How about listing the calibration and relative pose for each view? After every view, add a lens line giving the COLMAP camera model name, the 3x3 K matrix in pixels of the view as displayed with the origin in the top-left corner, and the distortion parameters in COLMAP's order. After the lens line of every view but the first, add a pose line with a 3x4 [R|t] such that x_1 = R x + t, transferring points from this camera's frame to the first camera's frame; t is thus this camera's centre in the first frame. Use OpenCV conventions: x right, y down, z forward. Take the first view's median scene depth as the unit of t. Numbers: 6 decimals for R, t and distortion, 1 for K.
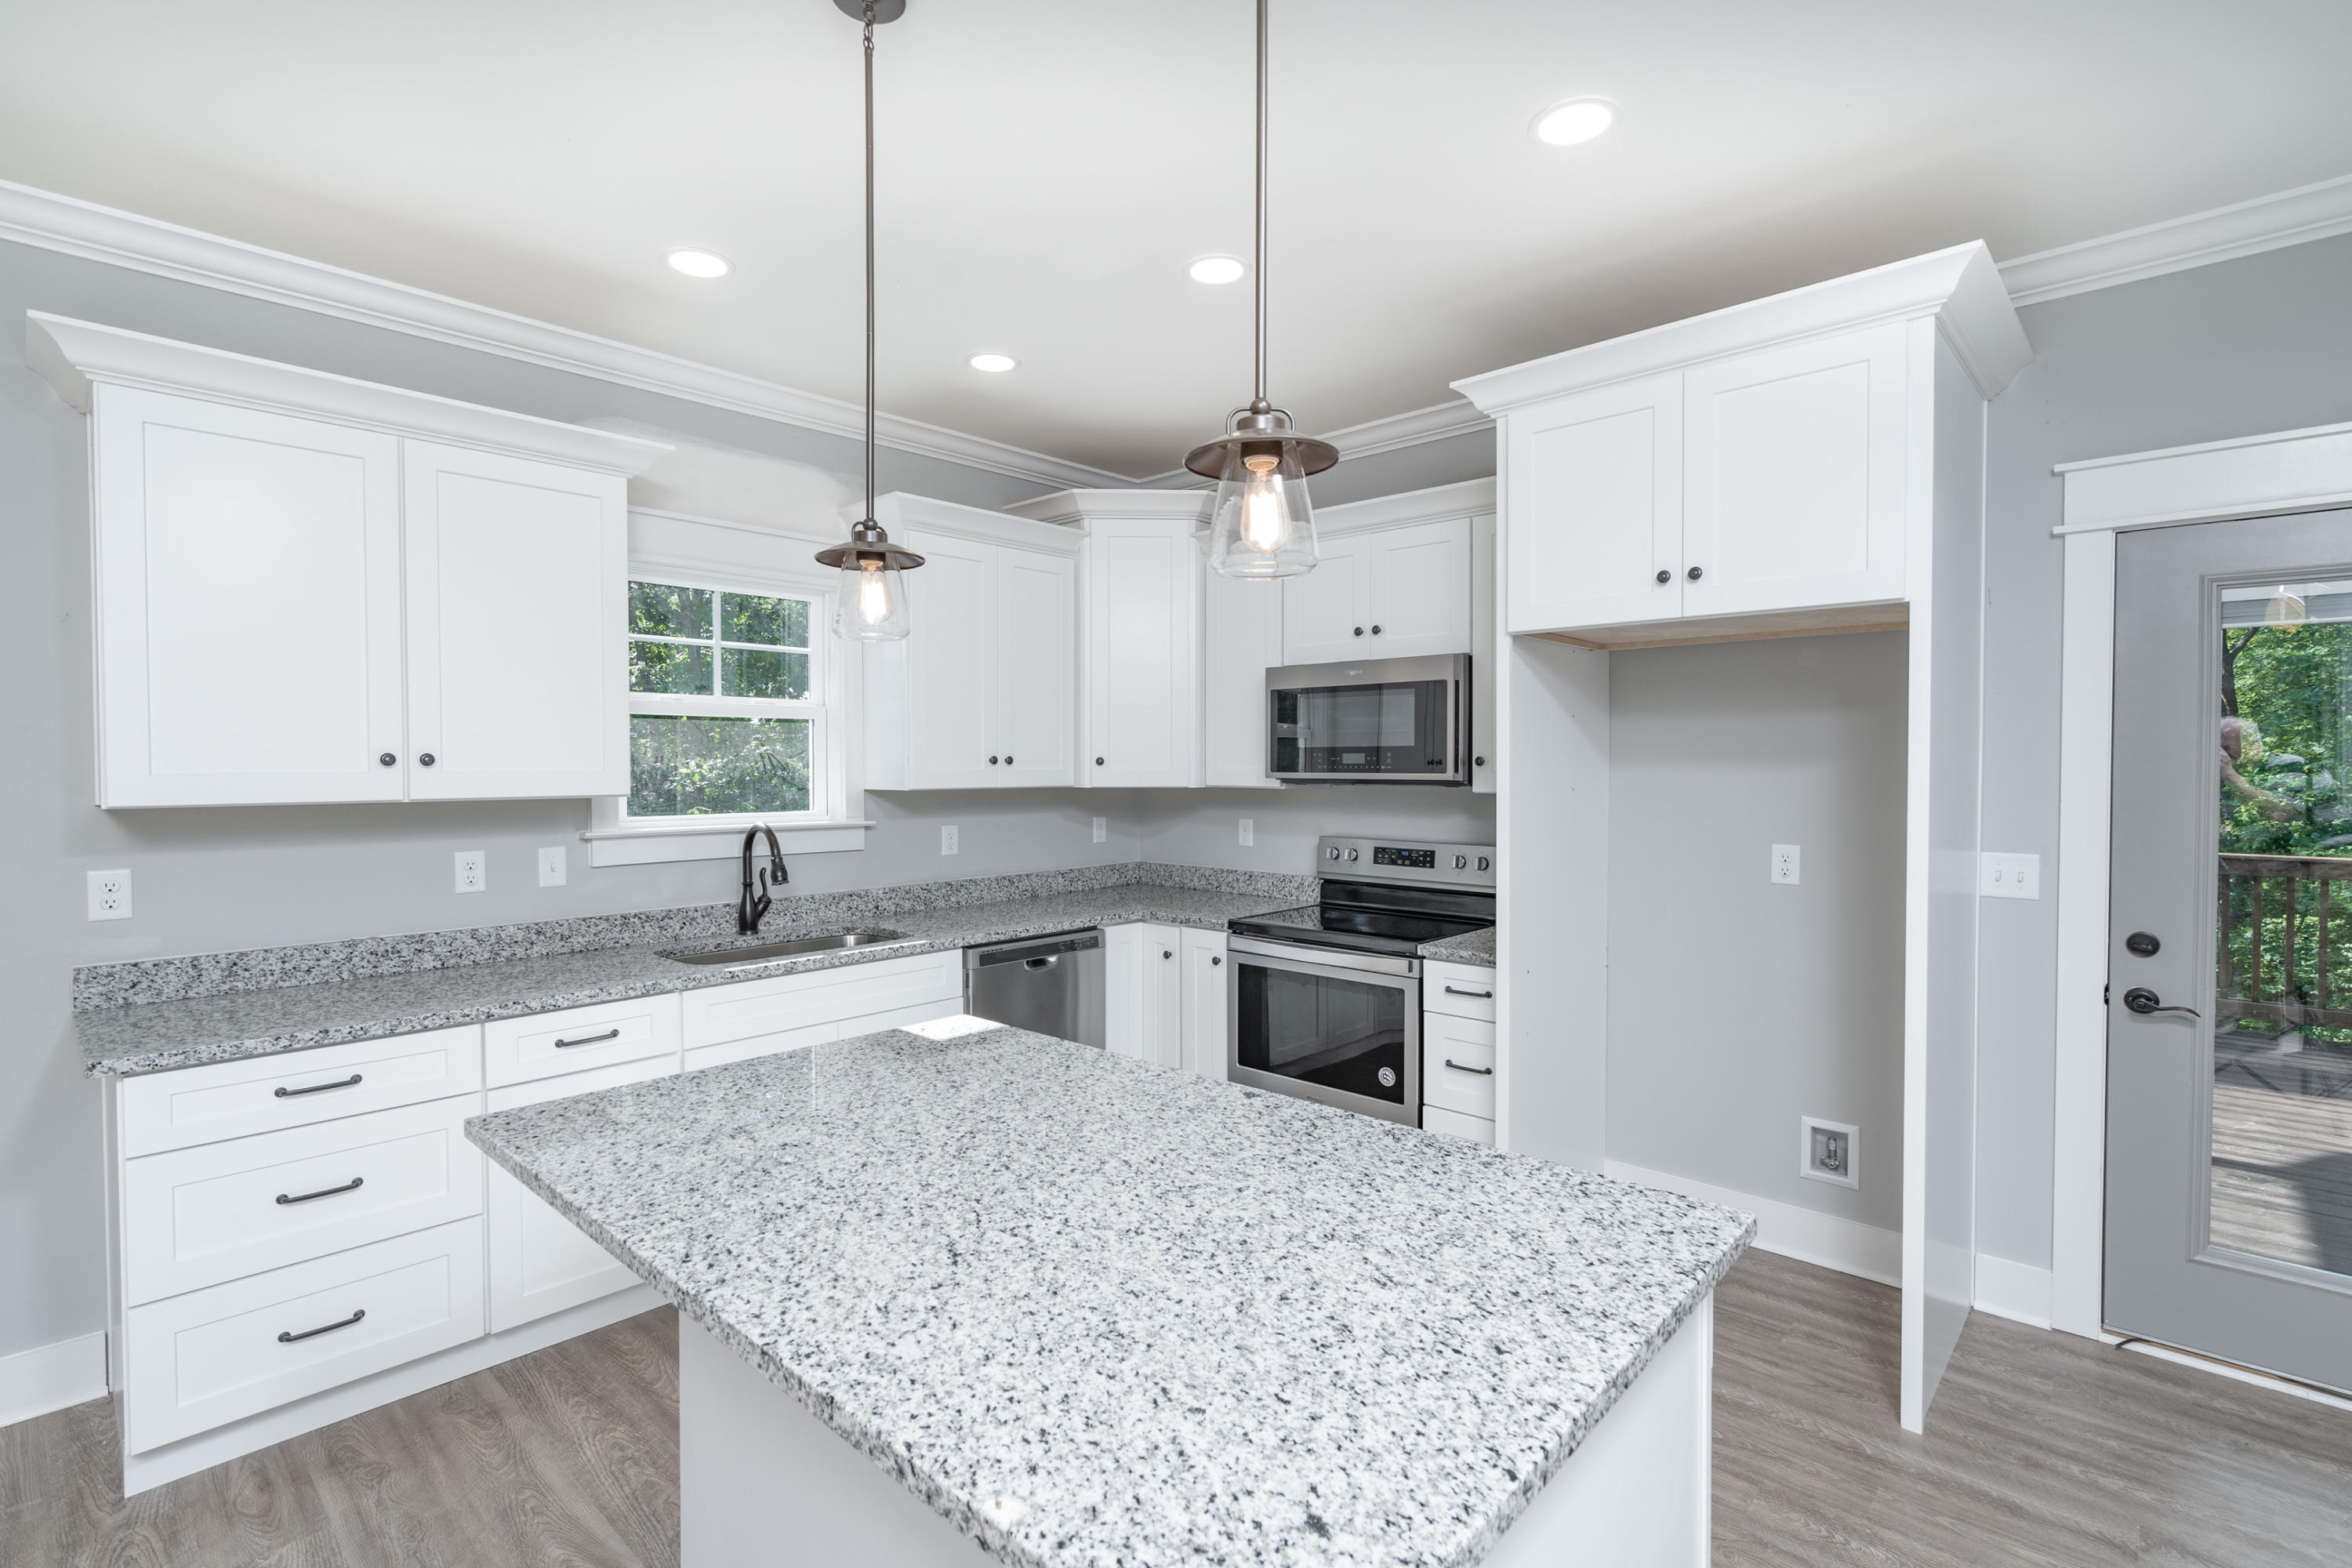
lens RADIAL K [[1127.2, 0, 1187.7], [0, 1127.2, 783.3], [0, 0, 1]] dist [0.000067, 0.000148]
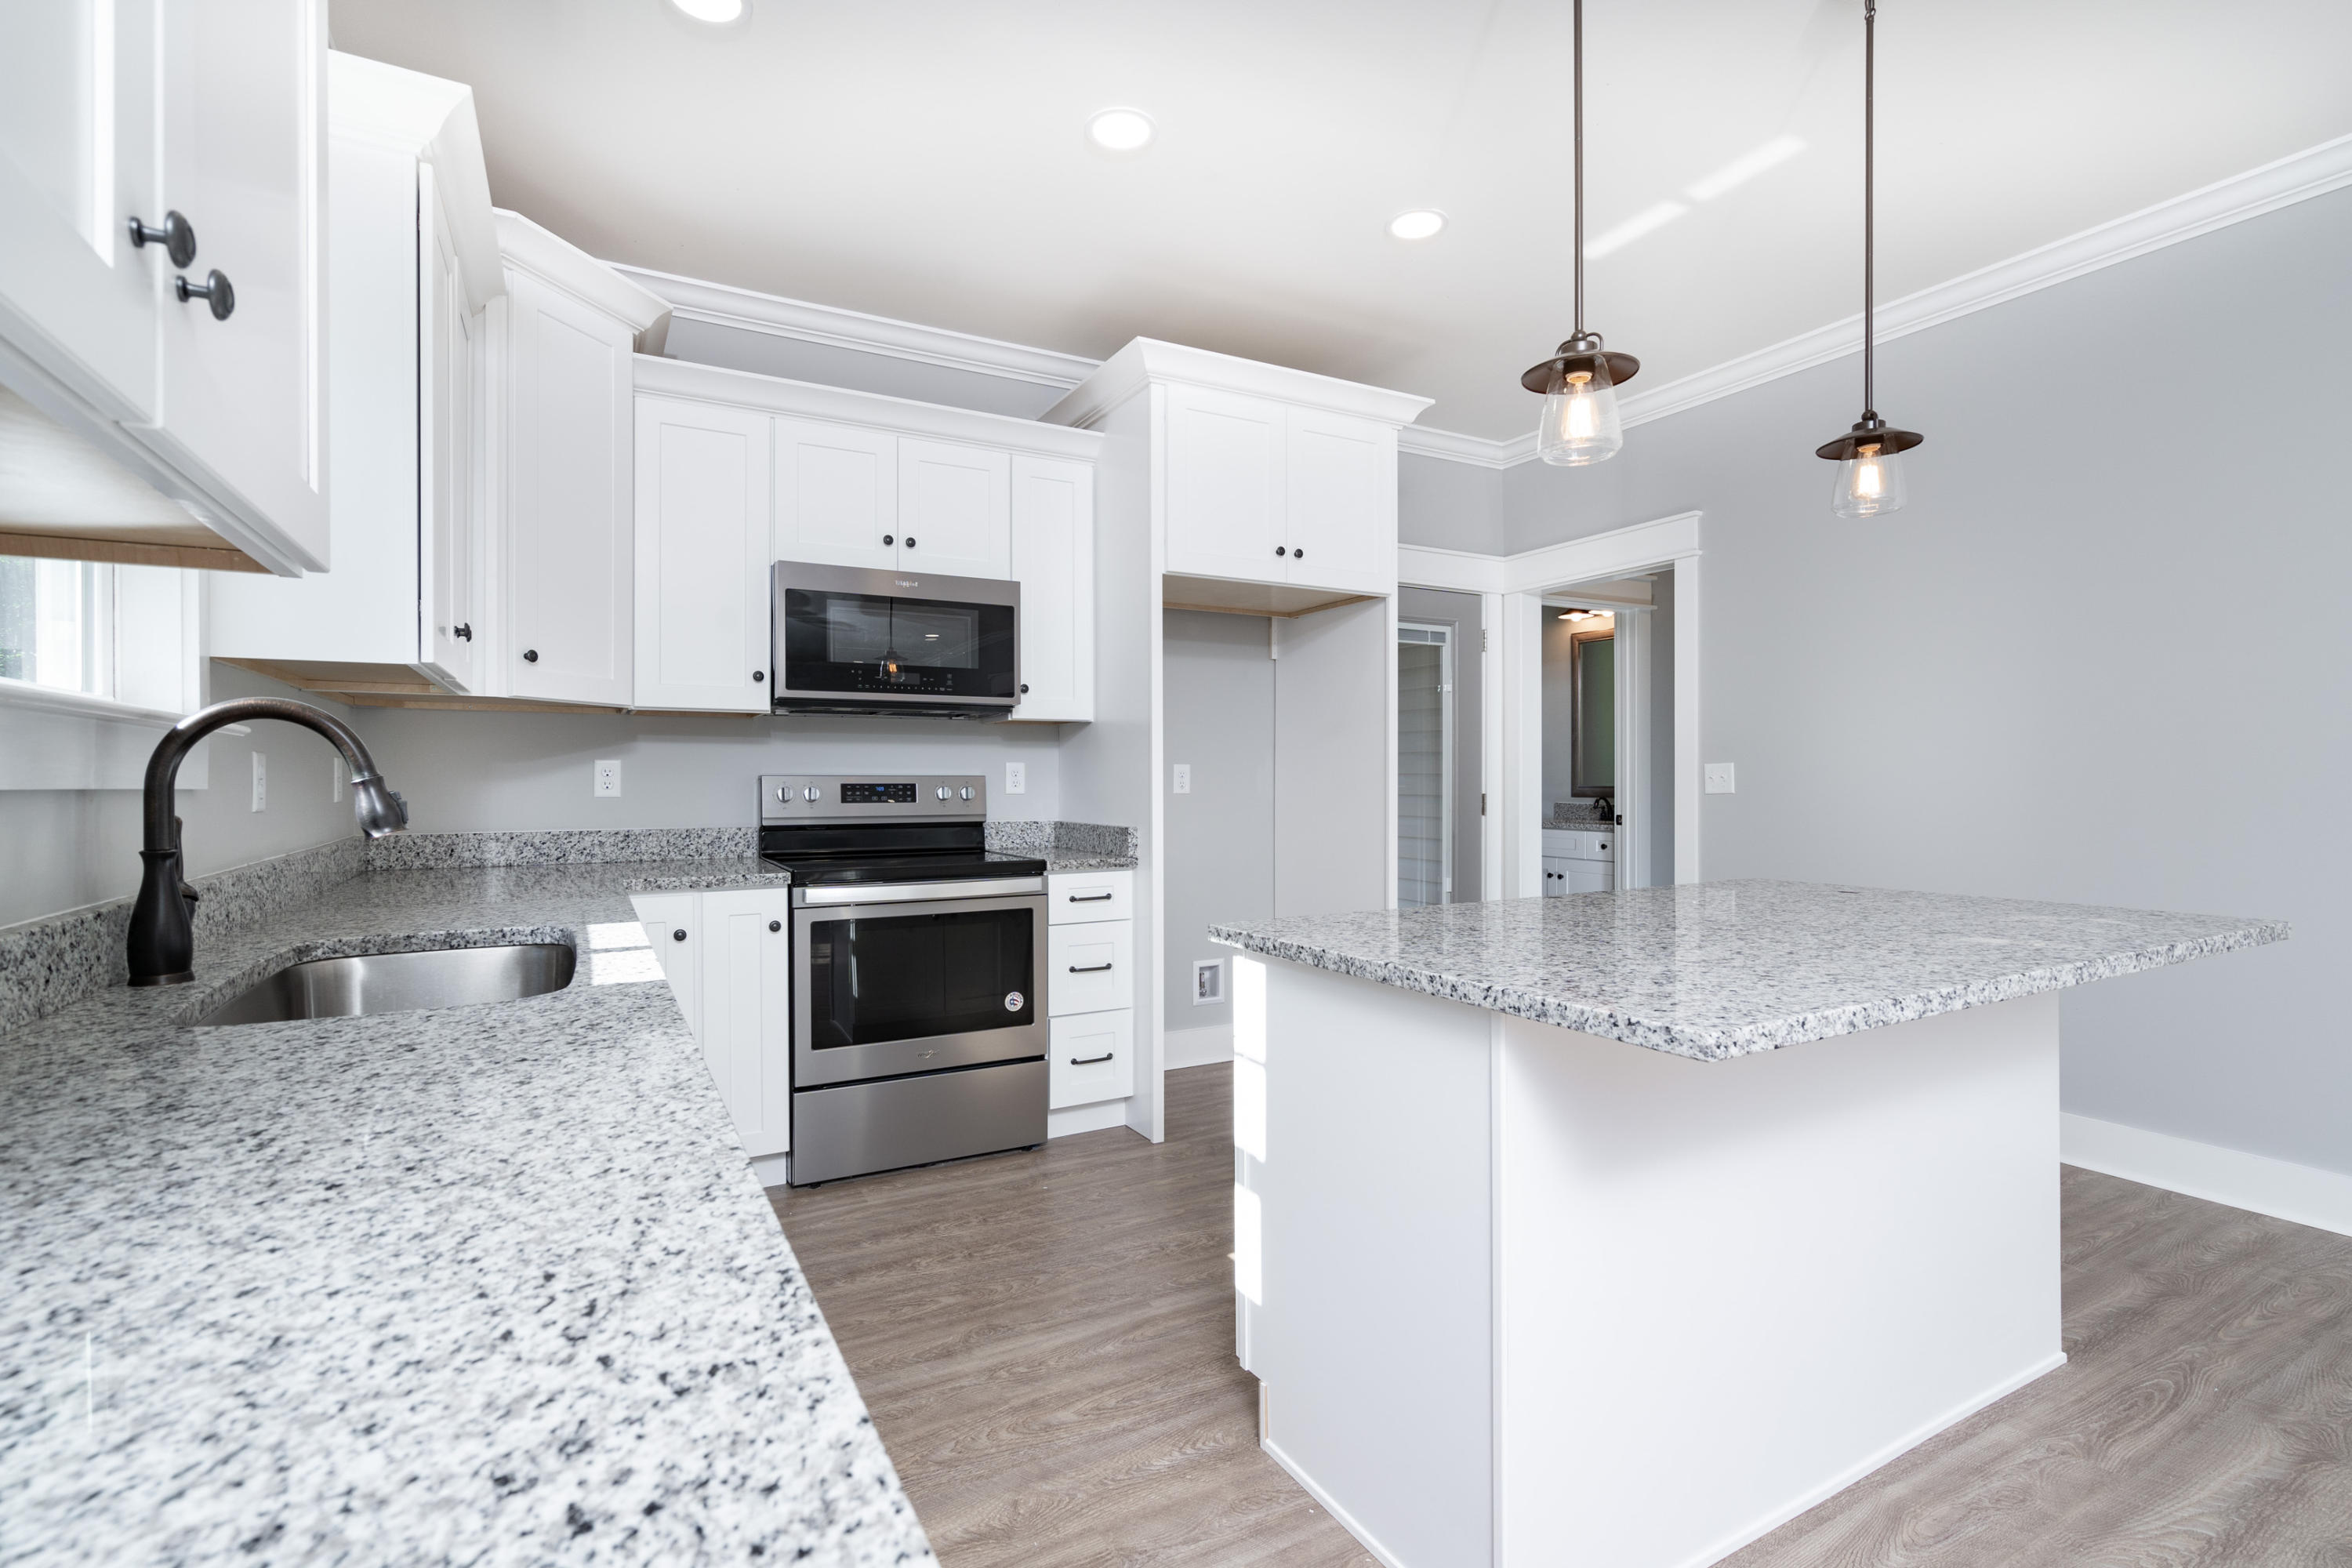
lens RADIAL K [[1078.5, 0, 1170.1], [0, 1078.5, 781.4], [0, 0, 1]] dist [-0.002825, 0.001026]
pose [[0.323817, -0.002870, 0.946115, -0.633574], [0.022226, 0.999743, -0.004574, 0.072684], [-0.945859, 0.022510, 0.323798, 0.541083]]
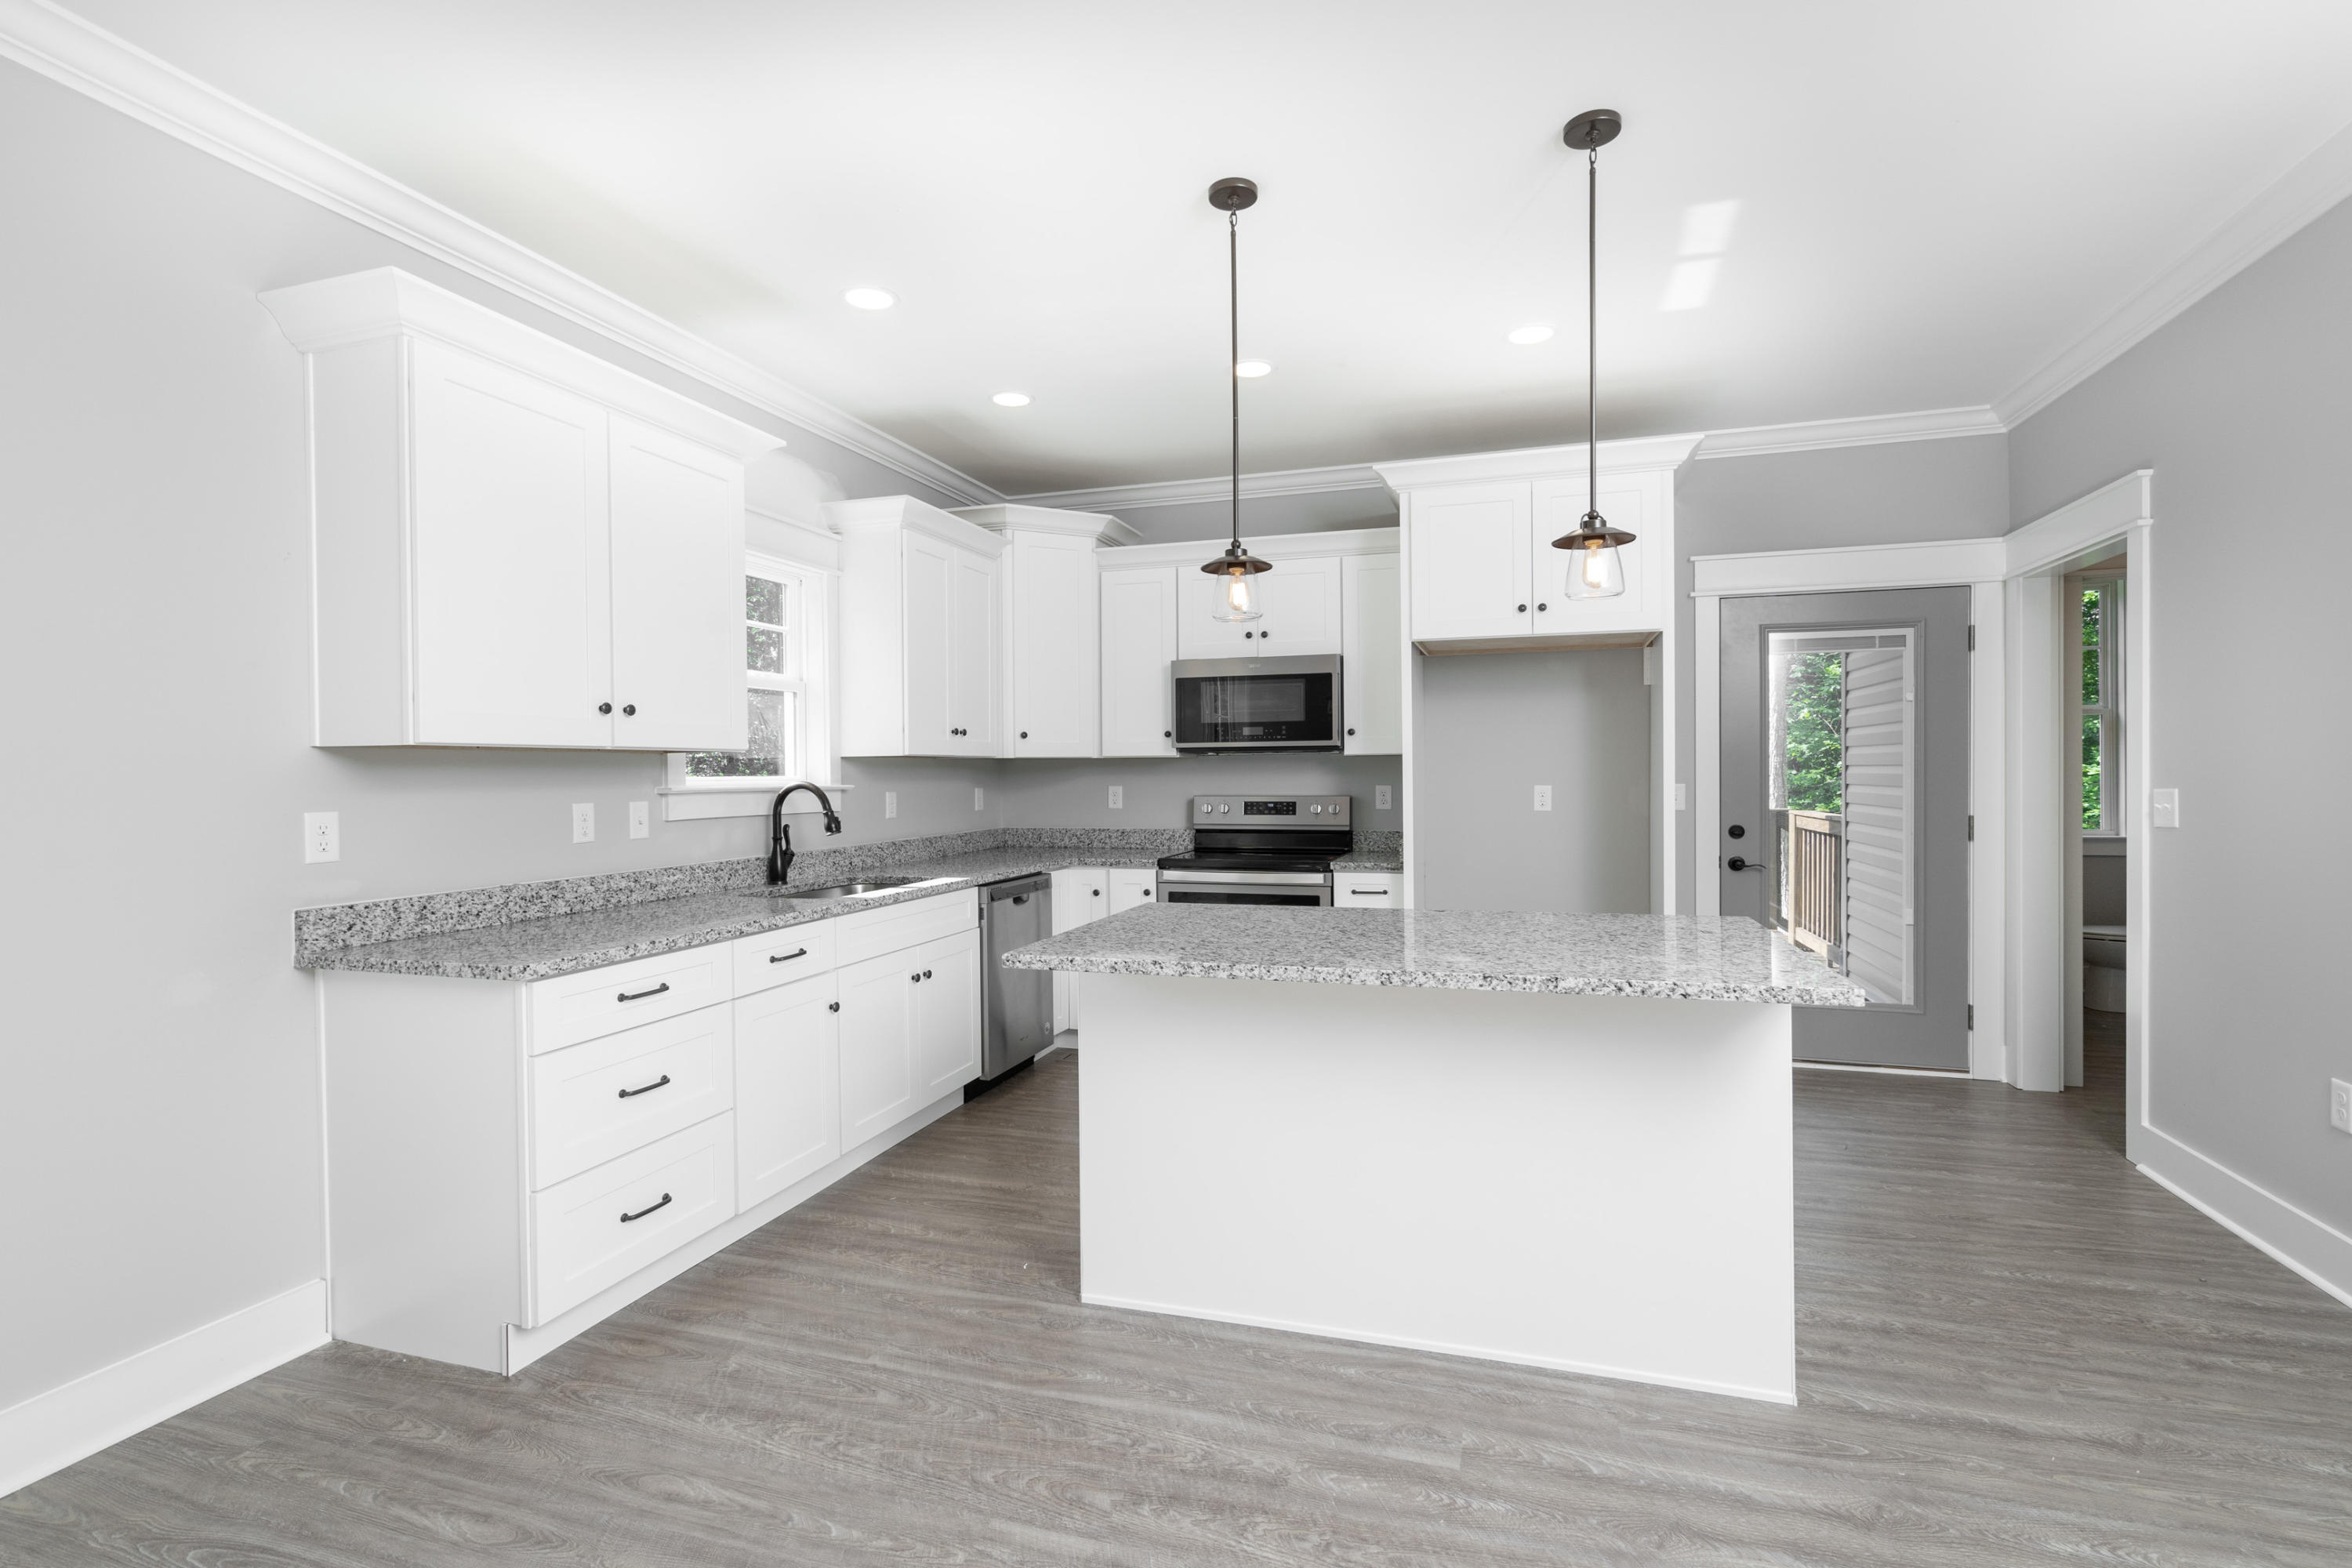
lens RADIAL K [[1108.3, 0, 1221.3], [0, 1108.3, 787.2], [0, 0, 1]] dist [-0.001092, 0.000410]
pose [[0.899656, -0.011972, 0.436435, -0.471918], [0.014736, 0.999887, -0.002950, 0.048960], [-0.436350, 0.009086, 0.899731, -0.157155]]
